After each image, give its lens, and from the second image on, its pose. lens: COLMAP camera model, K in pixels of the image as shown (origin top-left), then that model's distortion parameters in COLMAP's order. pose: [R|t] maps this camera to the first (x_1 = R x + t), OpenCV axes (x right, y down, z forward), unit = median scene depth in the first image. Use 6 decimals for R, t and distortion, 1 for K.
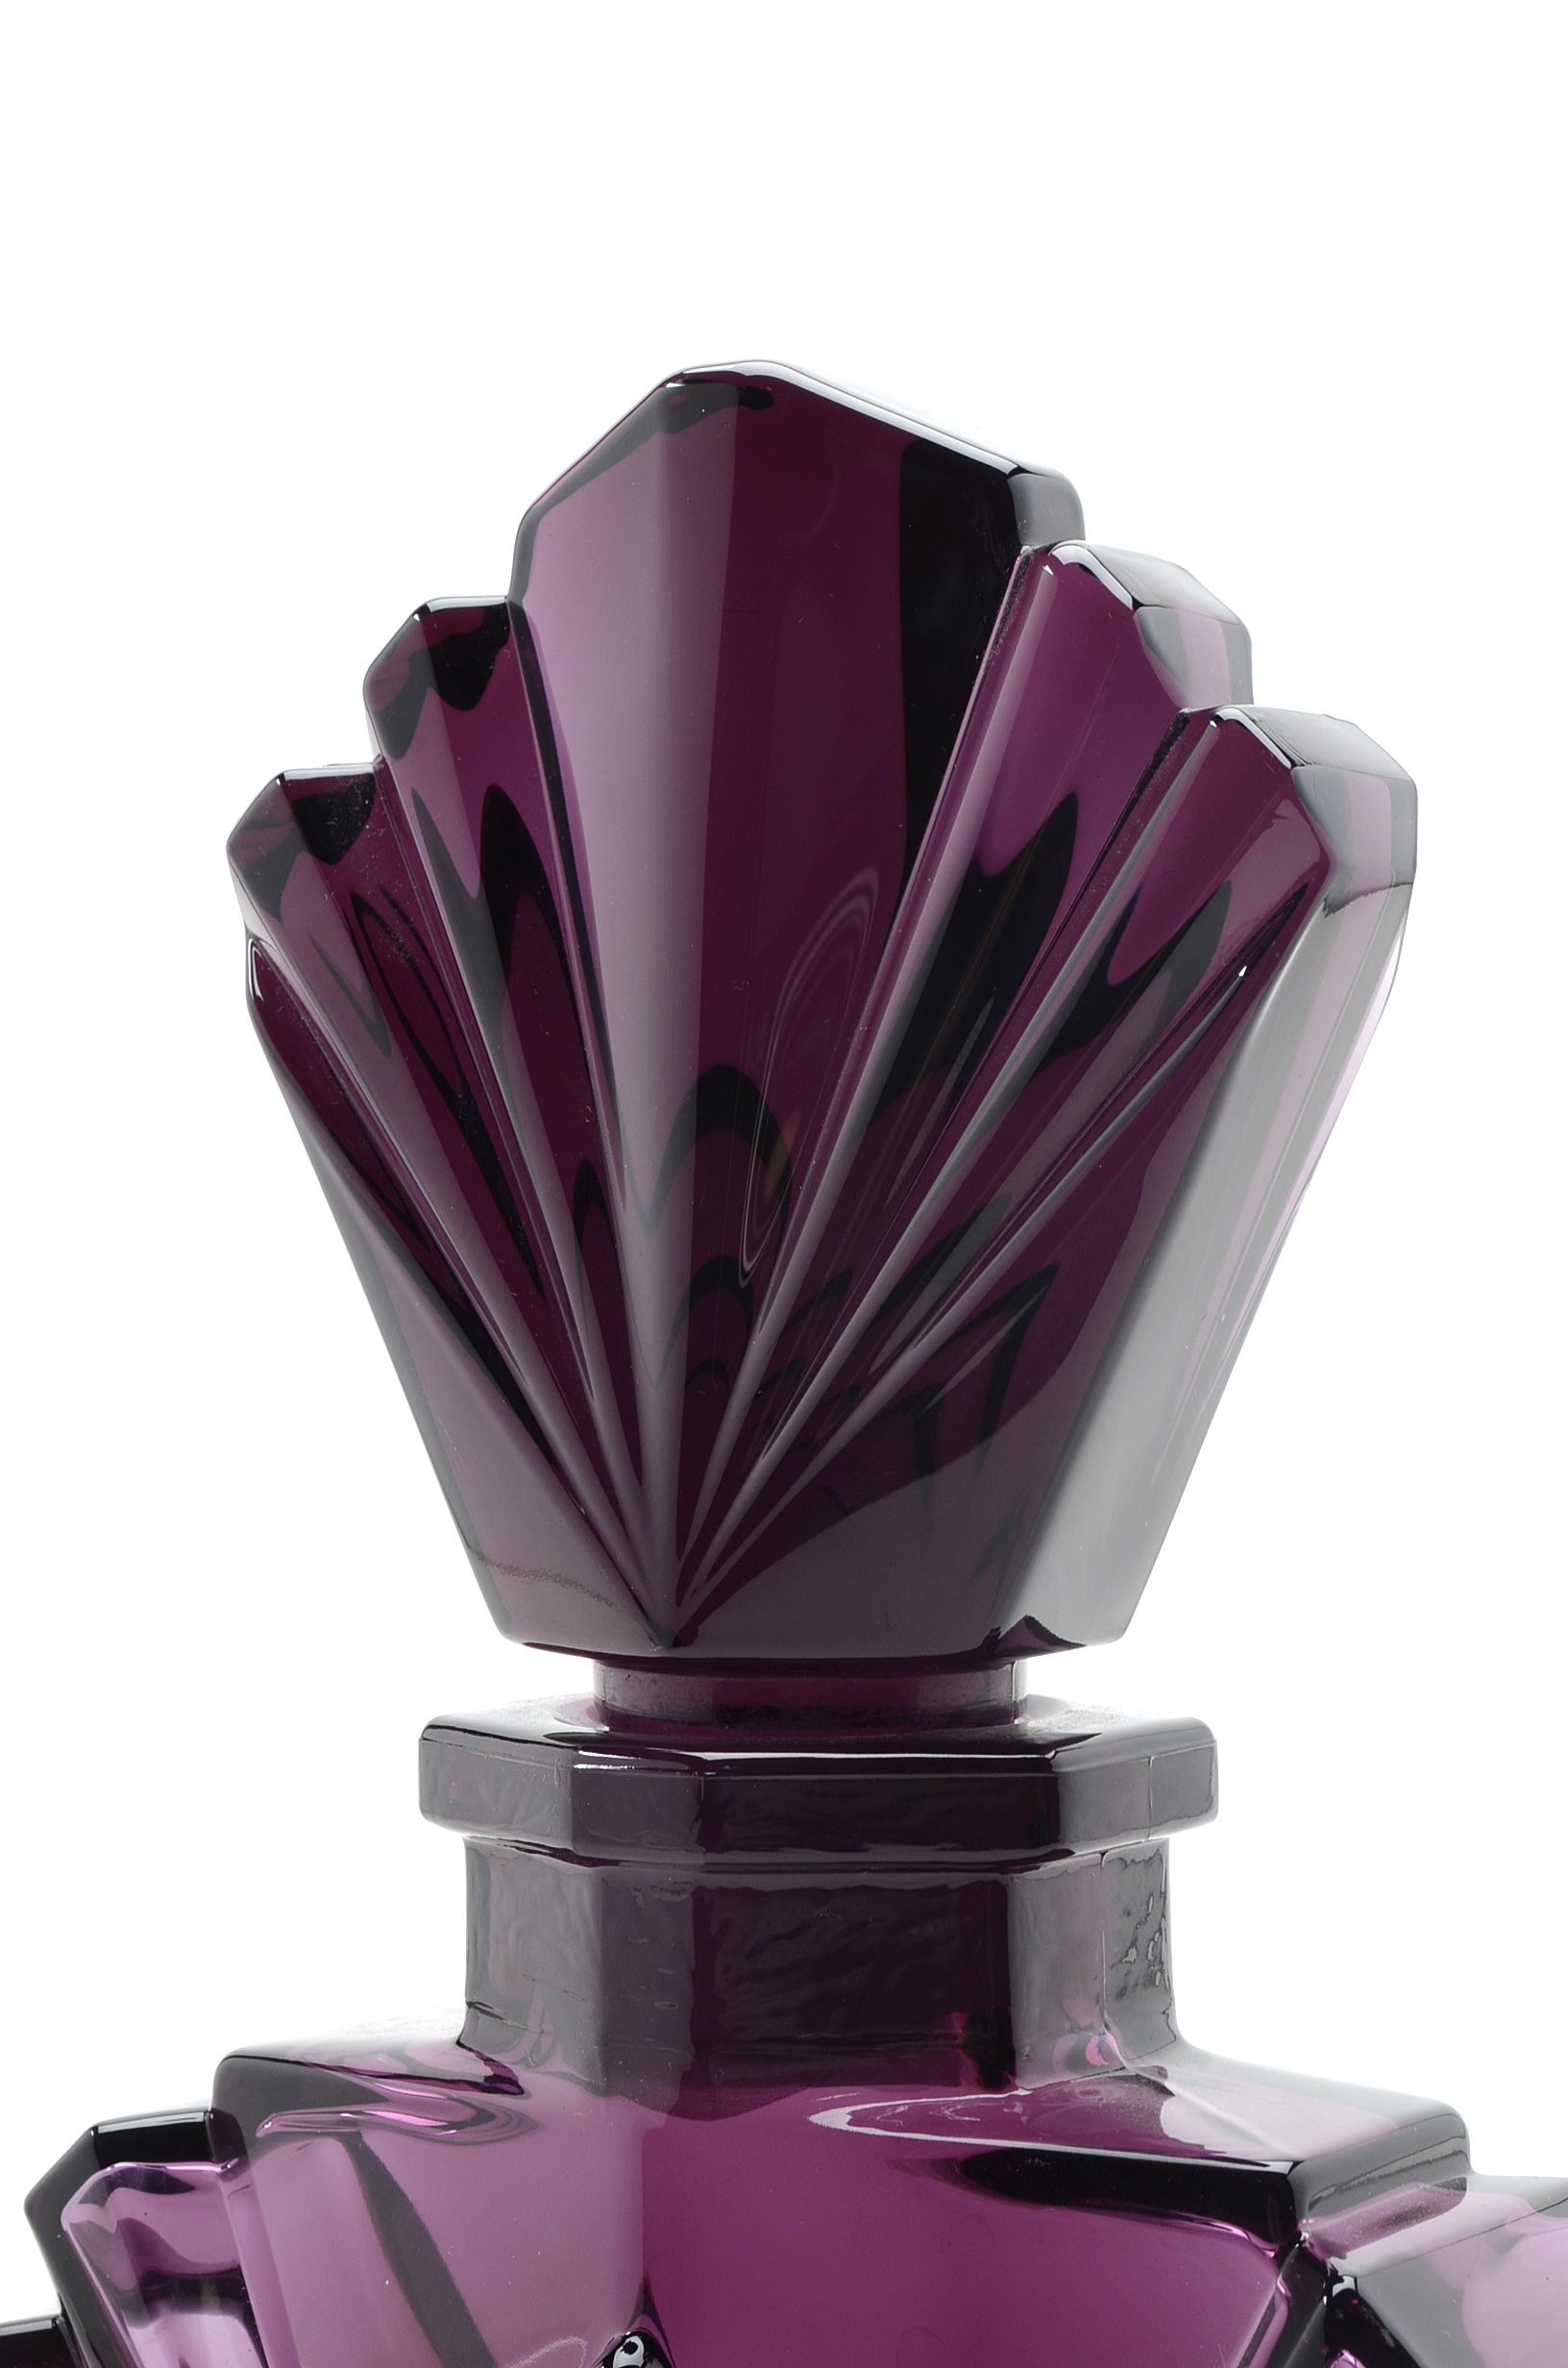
lens RADIAL K [[5298.9, 0, 784.0], [0, 5298.9, 1184.0], [0, 0, 1]] dist [0.053489, 0.115071]
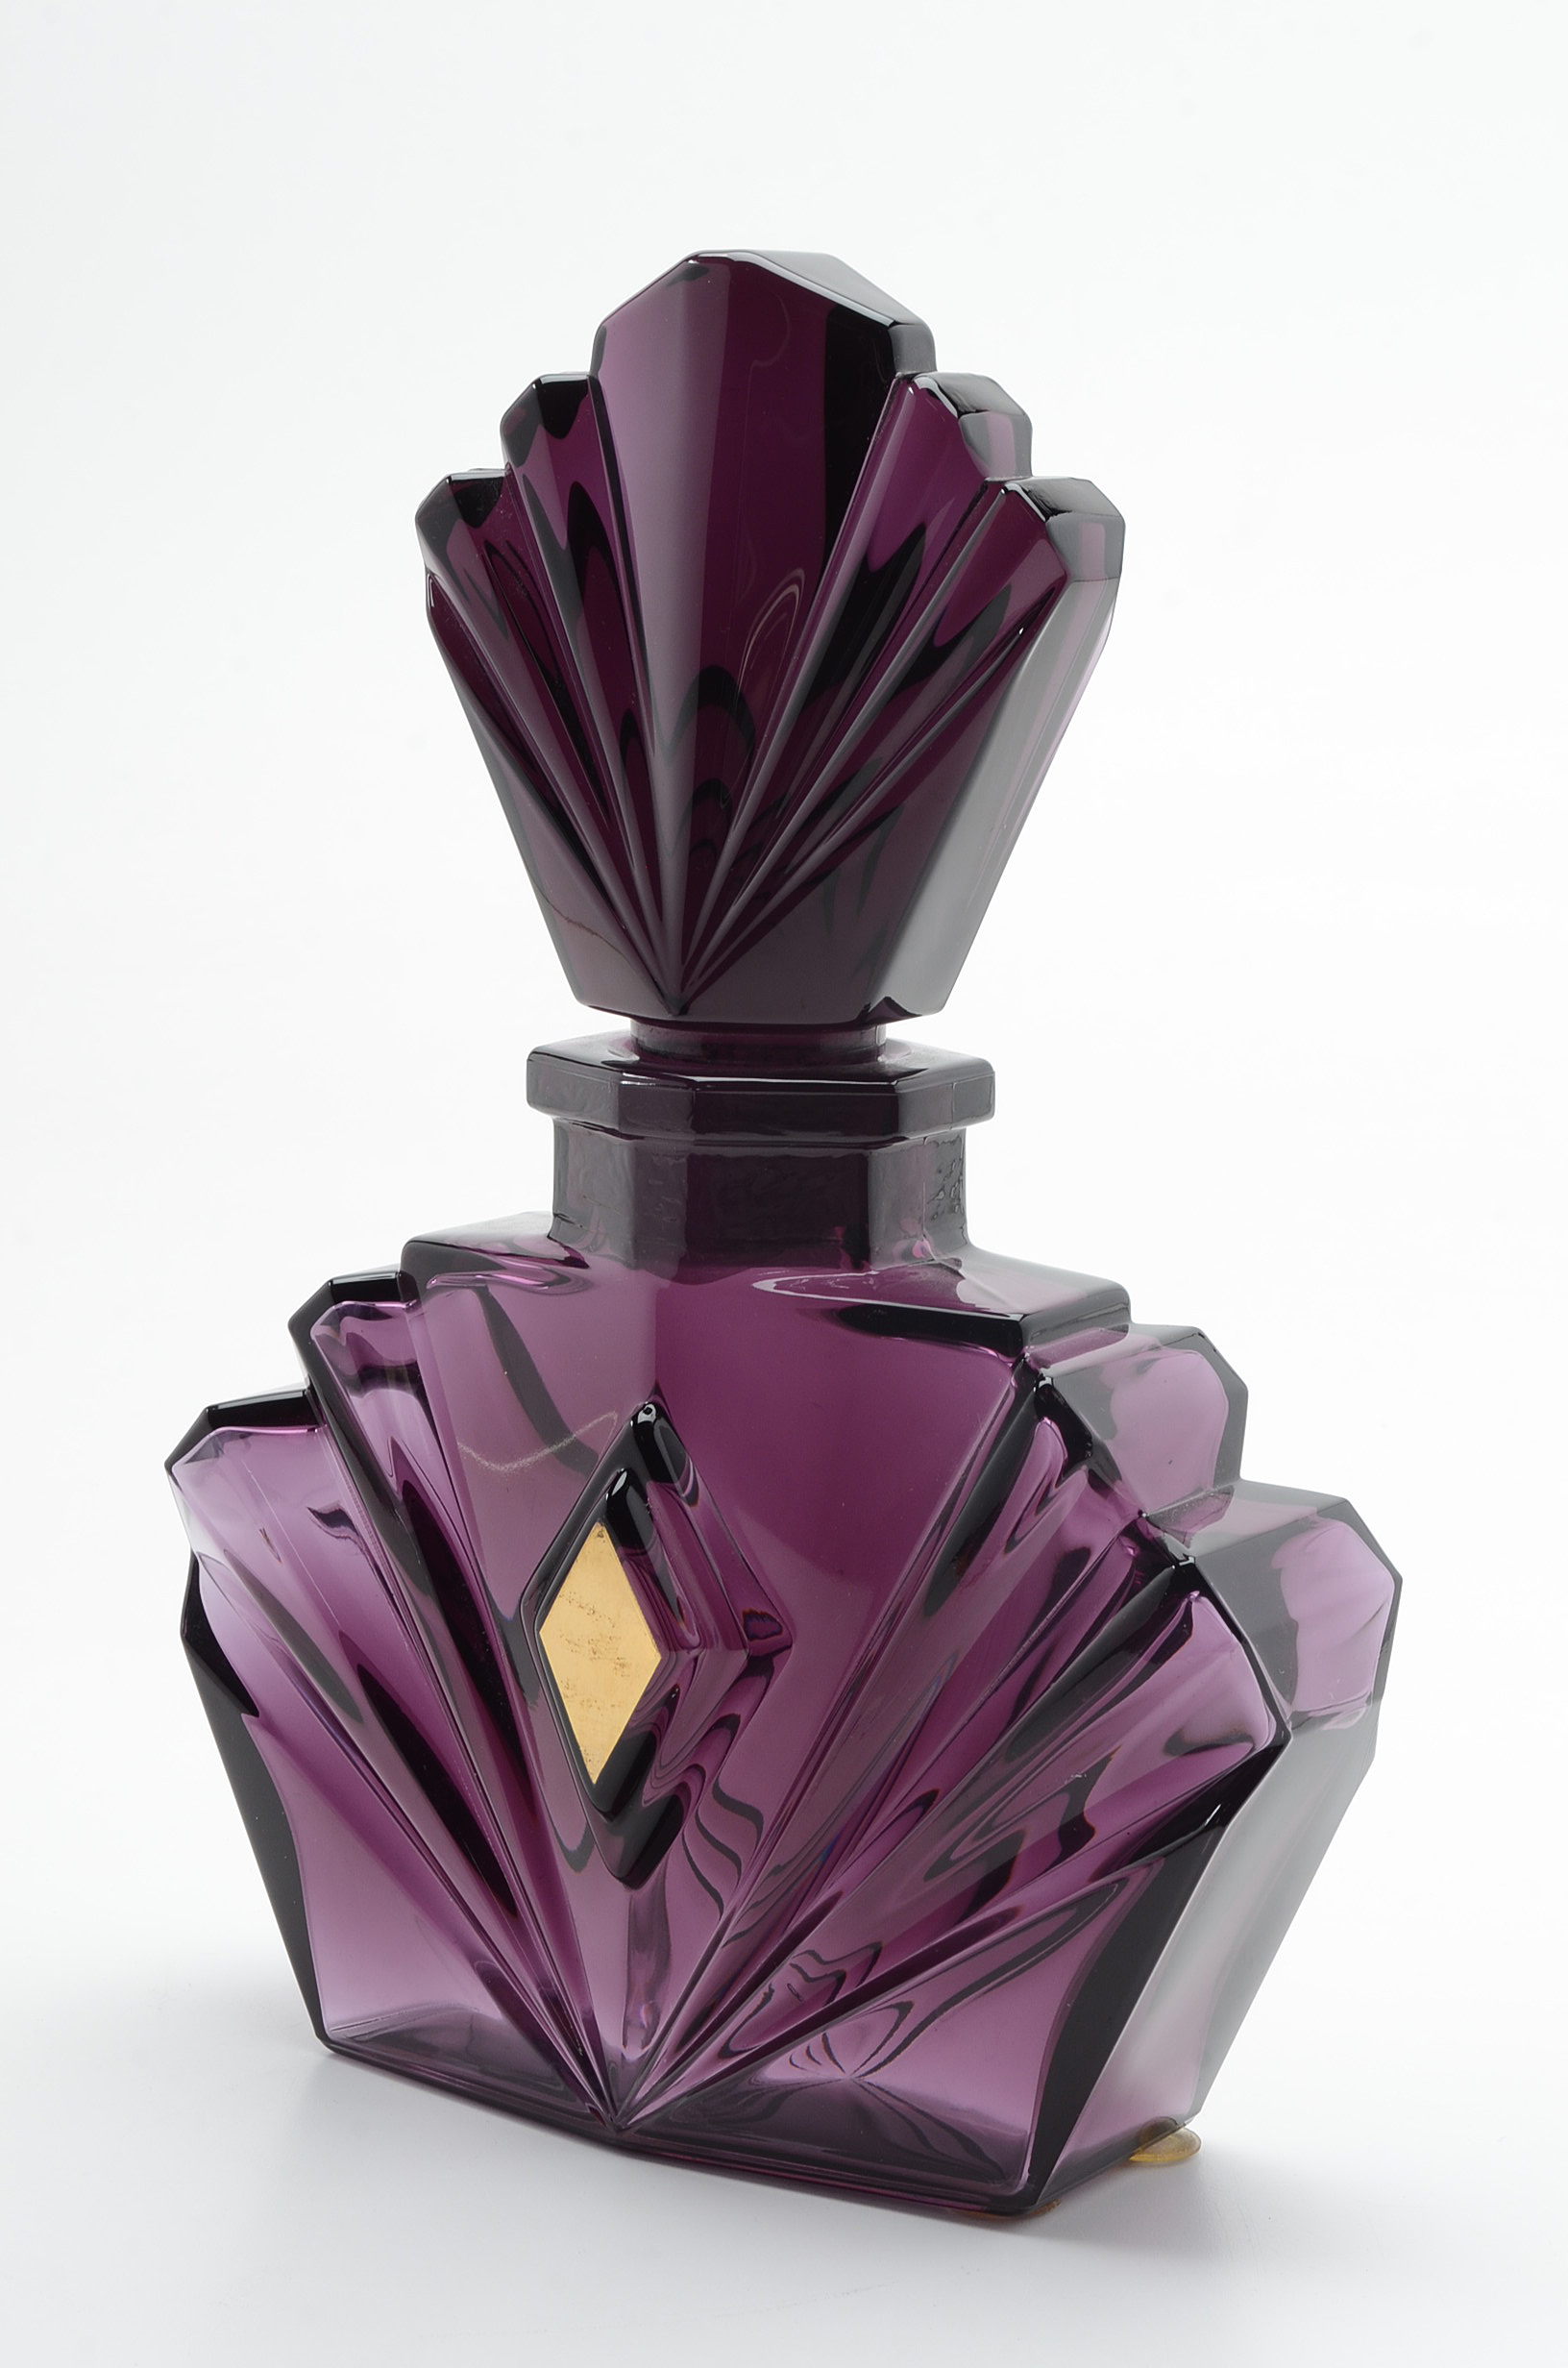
lens RADIAL K [[5205.5, 0, 784.0], [0, 5205.5, 1184.0], [0, 0, 1]] dist [0.106266, 0.208799]
pose [[0.999790, 0.019728, 0.005484, 0.005115], [-0.020347, 0.987212, 0.158112, -0.125830], [-0.002295, -0.158190, 0.987406, -0.675435]]
